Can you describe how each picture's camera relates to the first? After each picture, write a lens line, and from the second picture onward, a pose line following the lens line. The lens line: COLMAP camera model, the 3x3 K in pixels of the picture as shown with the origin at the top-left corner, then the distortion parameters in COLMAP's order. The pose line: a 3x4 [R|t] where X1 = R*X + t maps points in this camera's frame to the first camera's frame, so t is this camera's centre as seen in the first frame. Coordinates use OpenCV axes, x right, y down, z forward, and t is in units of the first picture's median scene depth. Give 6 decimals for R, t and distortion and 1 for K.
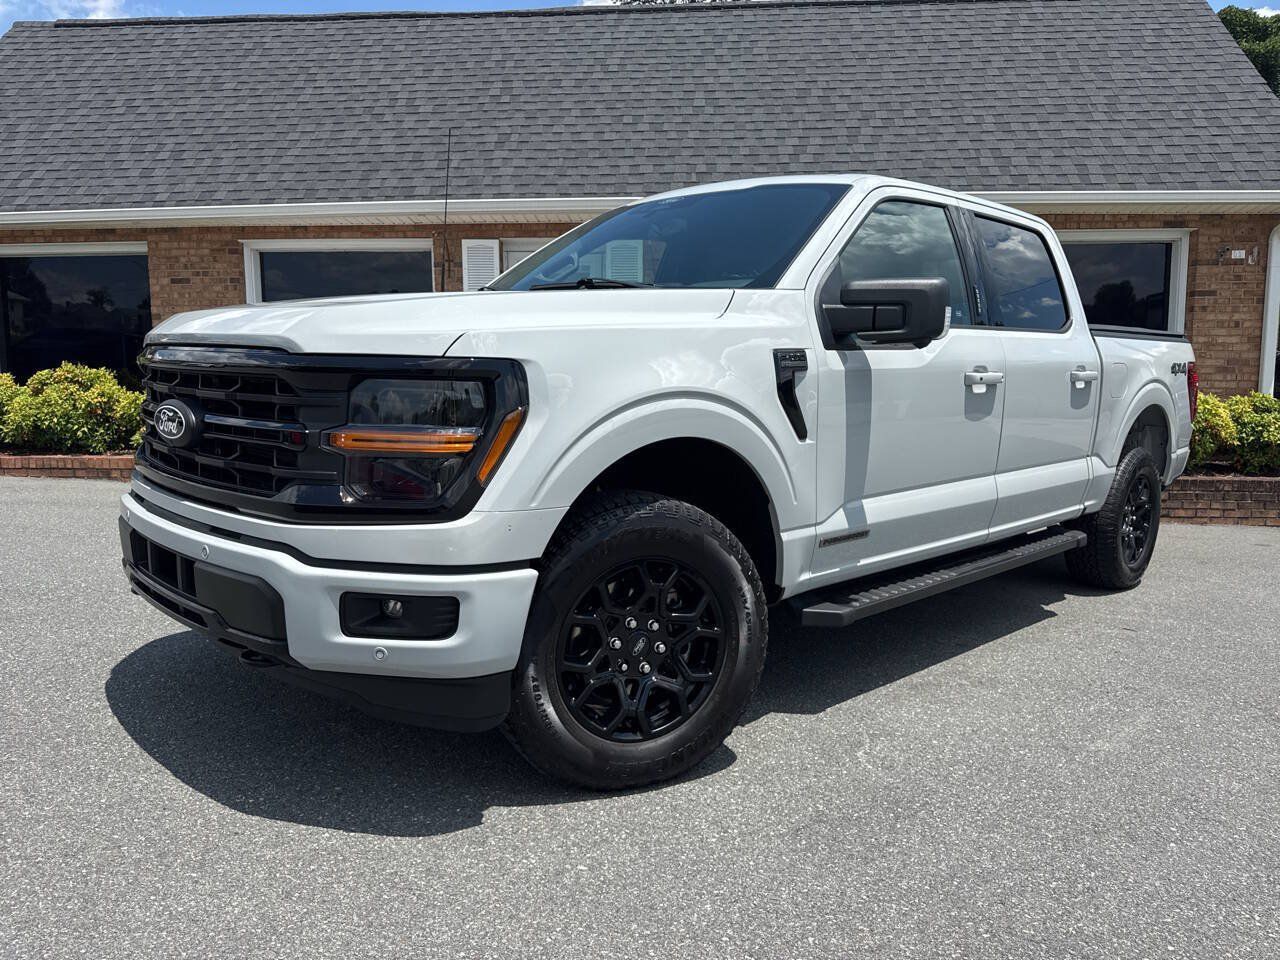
lens RADIAL K [[922.2, 0, 638.7], [0, 922.2, 474.6], [0, 0, 1]] dist [0.031687, -0.040386]
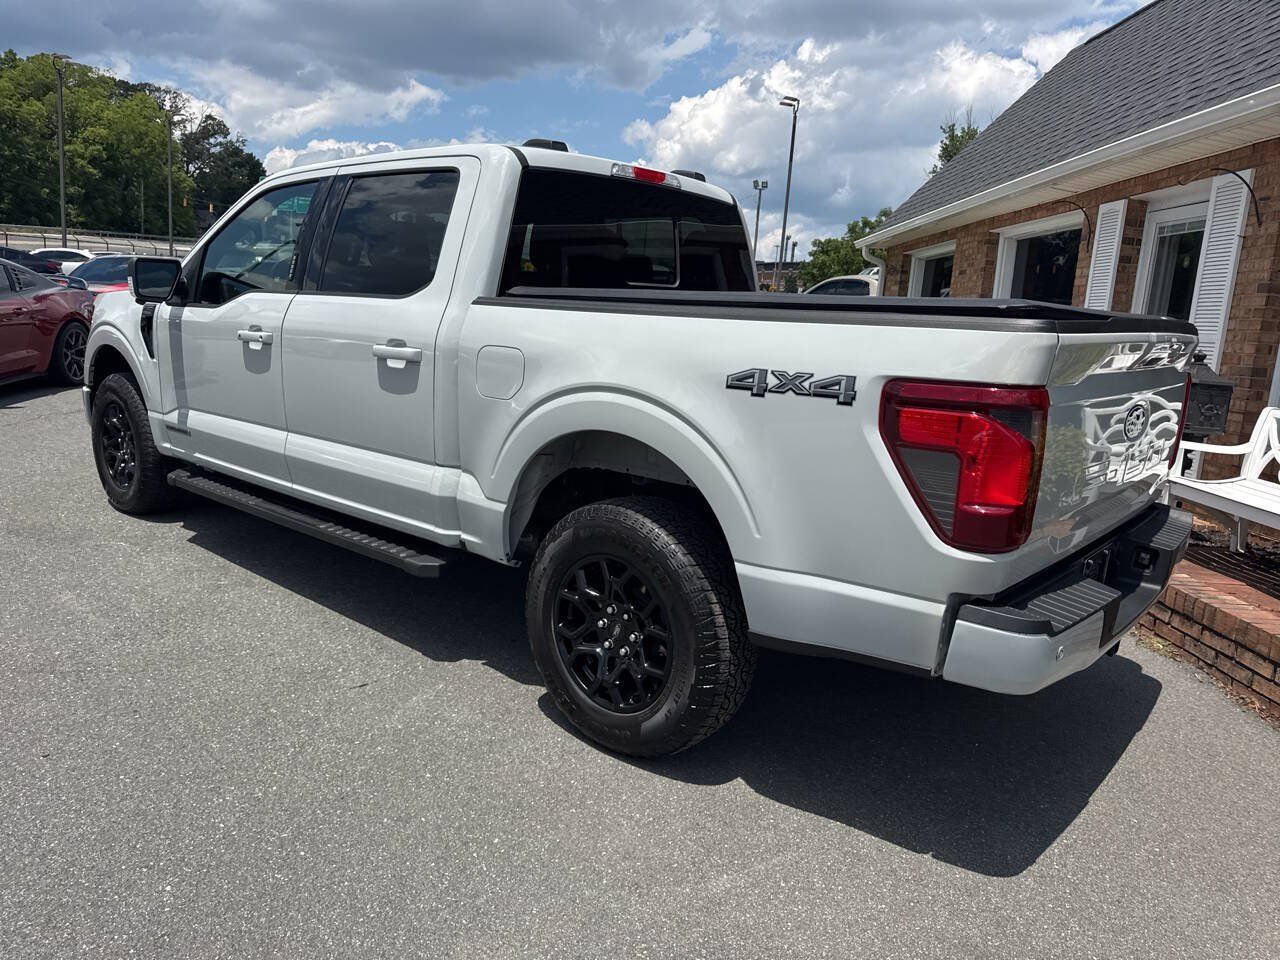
lens RADIAL K [[922.2, 0, 646.2], [0, 922.2, 476.4], [0, 0, 1]] dist [0.031687, -0.040386]
pose [[0.084572, 0.171285, -0.981585, 1.633015], [-0.172085, 0.972823, 0.154929, -0.206396], [0.981445, 0.155813, 0.111749, 1.437868]]
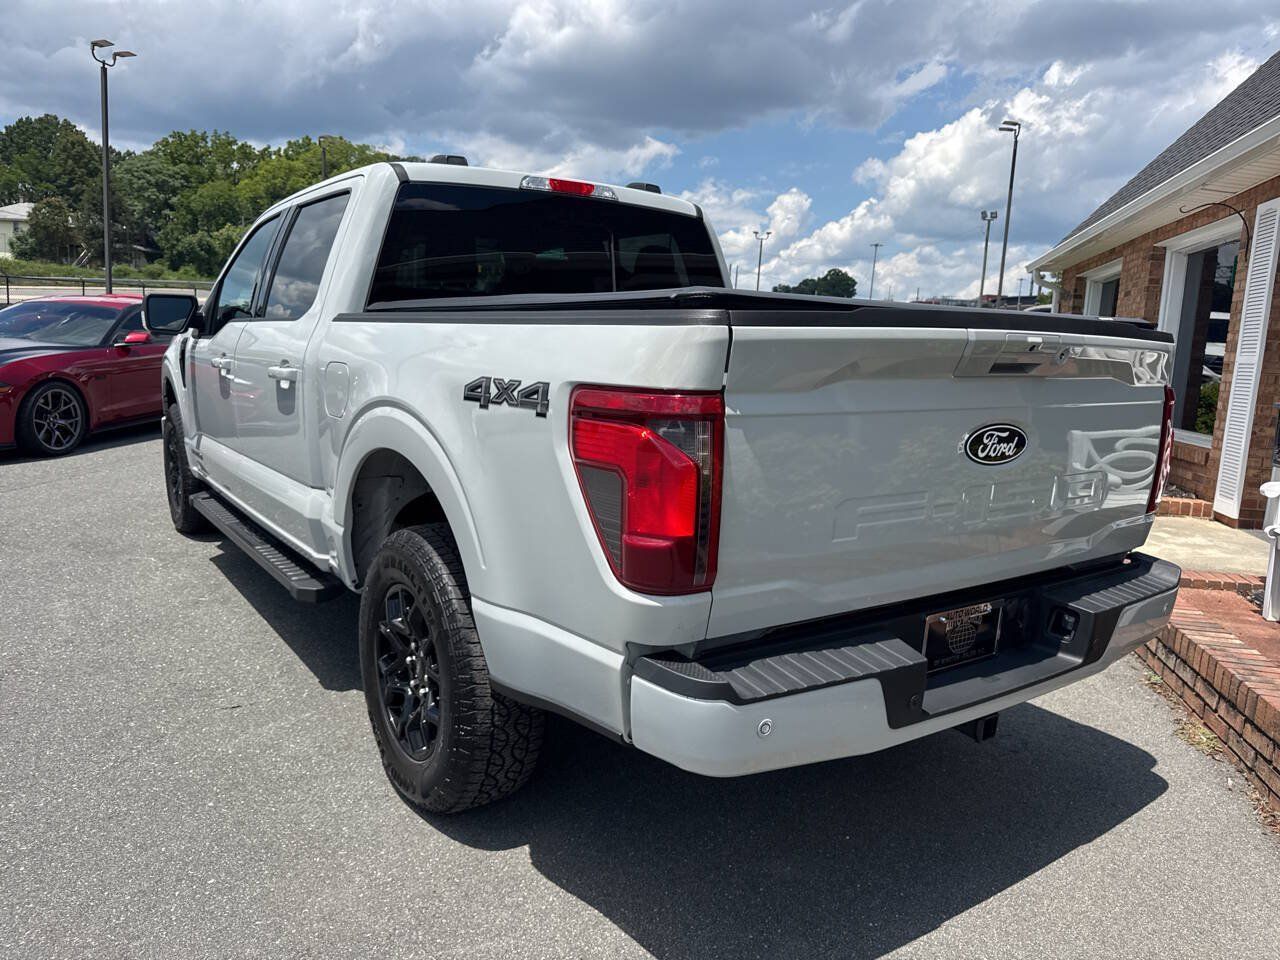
lens RADIAL K [[922.2, 0, 640.5], [0, 922.2, 477.7], [0, 0, 1]] dist [0.031687, -0.040386]
pose [[-0.166298, 0.127013, -0.977861, 1.534174], [-0.156201, 0.975756, 0.153303, -0.238542], [0.973625, 0.178237, -0.142427, 1.799087]]
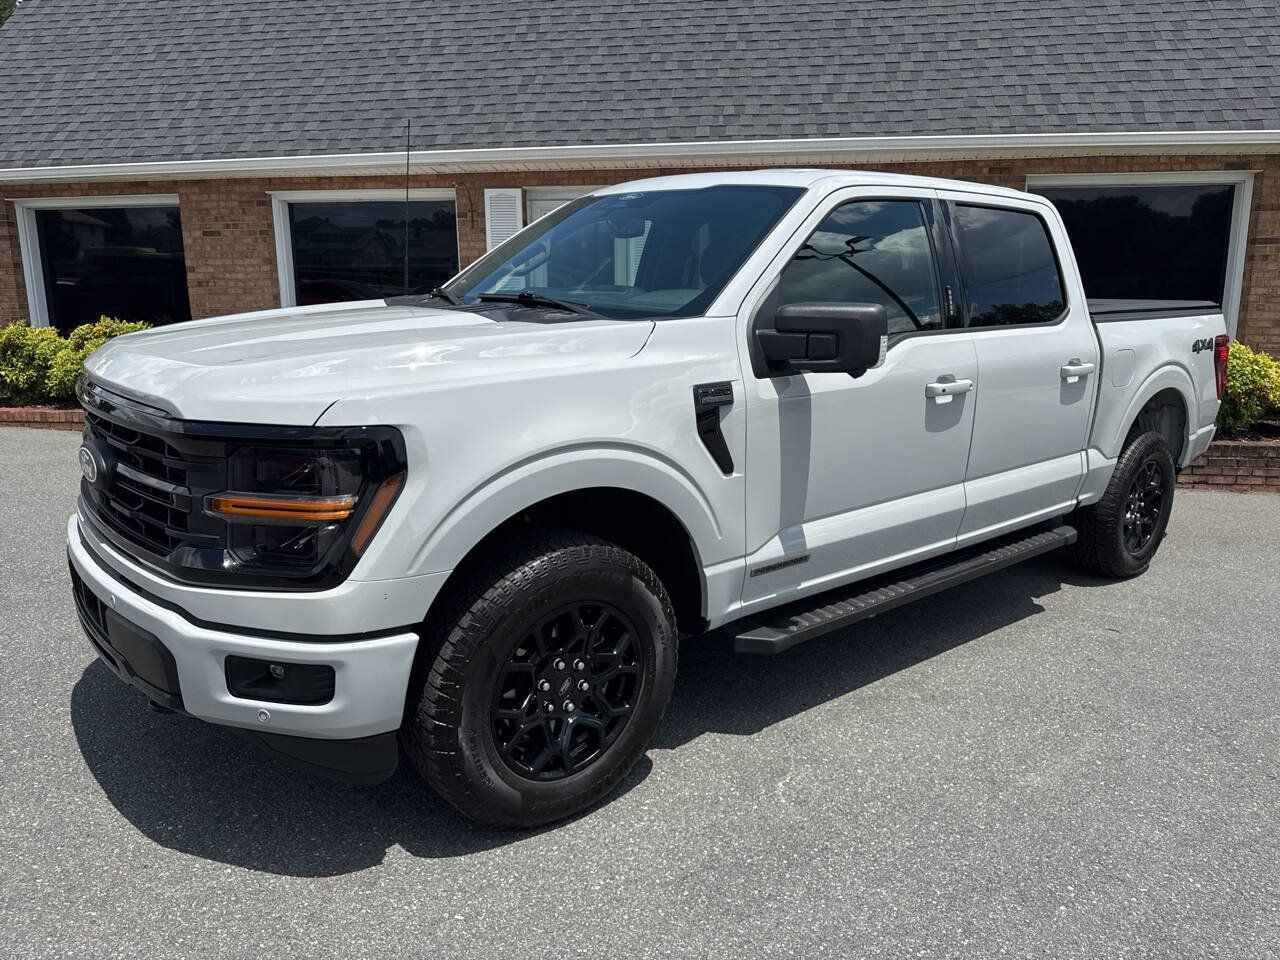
lens RADIAL K [[922.2, 0, 642.7], [0, 922.2, 475.6], [0, 0, 1]] dist [0.031687, -0.040386]
pose [[0.997435, 0.011595, -0.070639, 0.130591], [-0.005230, 0.995961, 0.089631, -0.102878], [0.071393, -0.089031, 0.993467, 0.013263]]
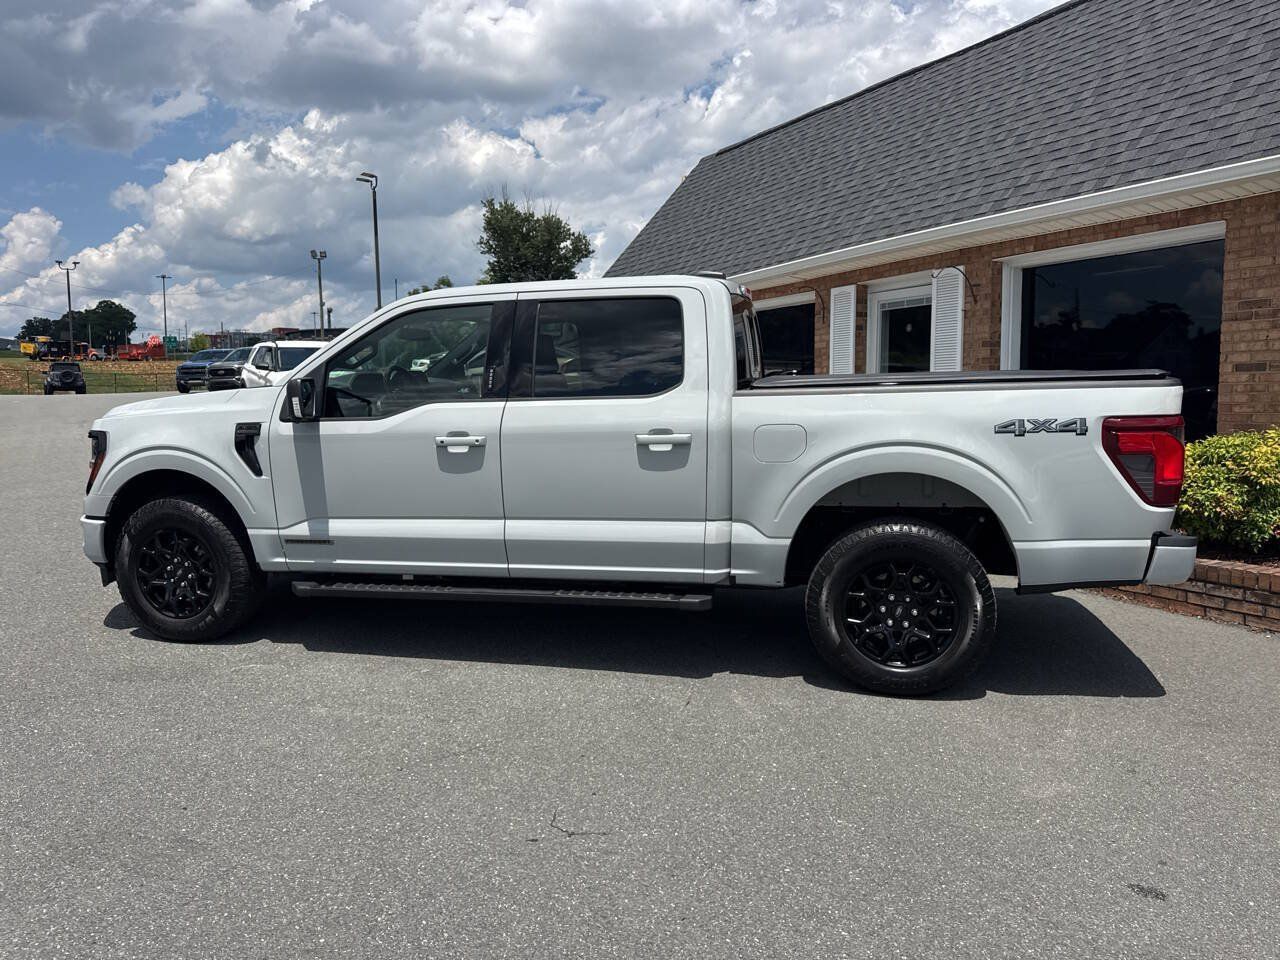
lens RADIAL K [[922.2, 0, 633.8], [0, 922.2, 471.8], [0, 0, 1]] dist [0.031687, -0.040386]
pose [[0.536269, 0.063603, -0.841647, 1.654604], [-0.075597, 0.996769, 0.027157, -0.120762], [0.840655, 0.049063, 0.539344, 0.546161]]
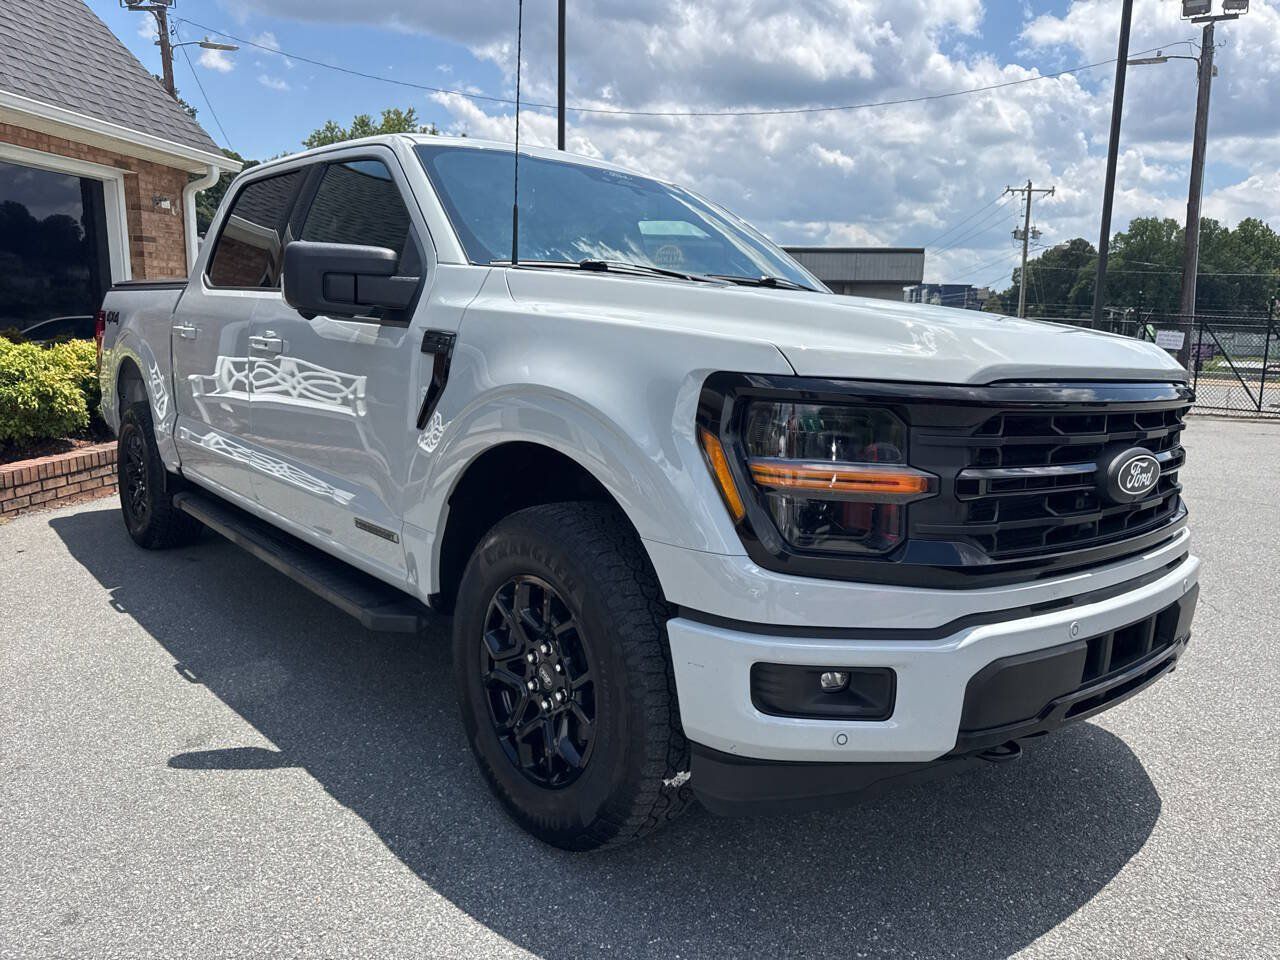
lens RADIAL K [[922.2, 0, 643.4], [0, 922.2, 470.9], [0, 0, 1]] dist [0.031687, -0.040386]
pose [[0.061778, -0.167525, 0.983930, -1.012506], [0.079150, 0.983531, 0.162488, -0.173349], [-0.994947, 0.067839, 0.074021, 1.026638]]
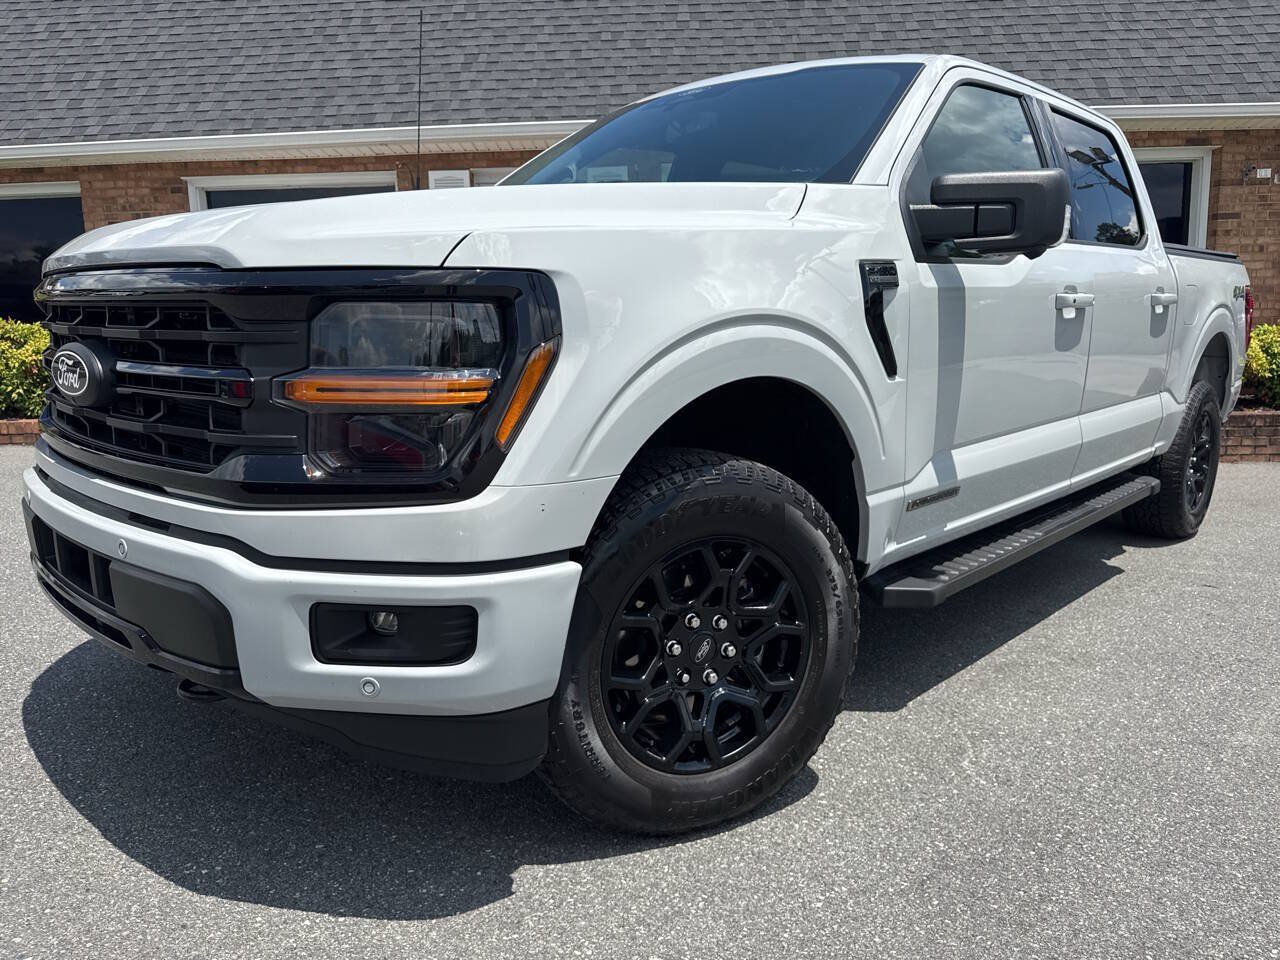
lens RADIAL K [[922.2, 0, 637.6], [0, 922.2, 473.3], [0, 0, 1]] dist [0.031687, -0.040386]
pose [[0.999197, -0.027418, 0.029203, -0.053878], [0.025825, 0.998229, 0.053582, -0.003346], [-0.030620, -0.052785, 0.998136, 0.173980]]
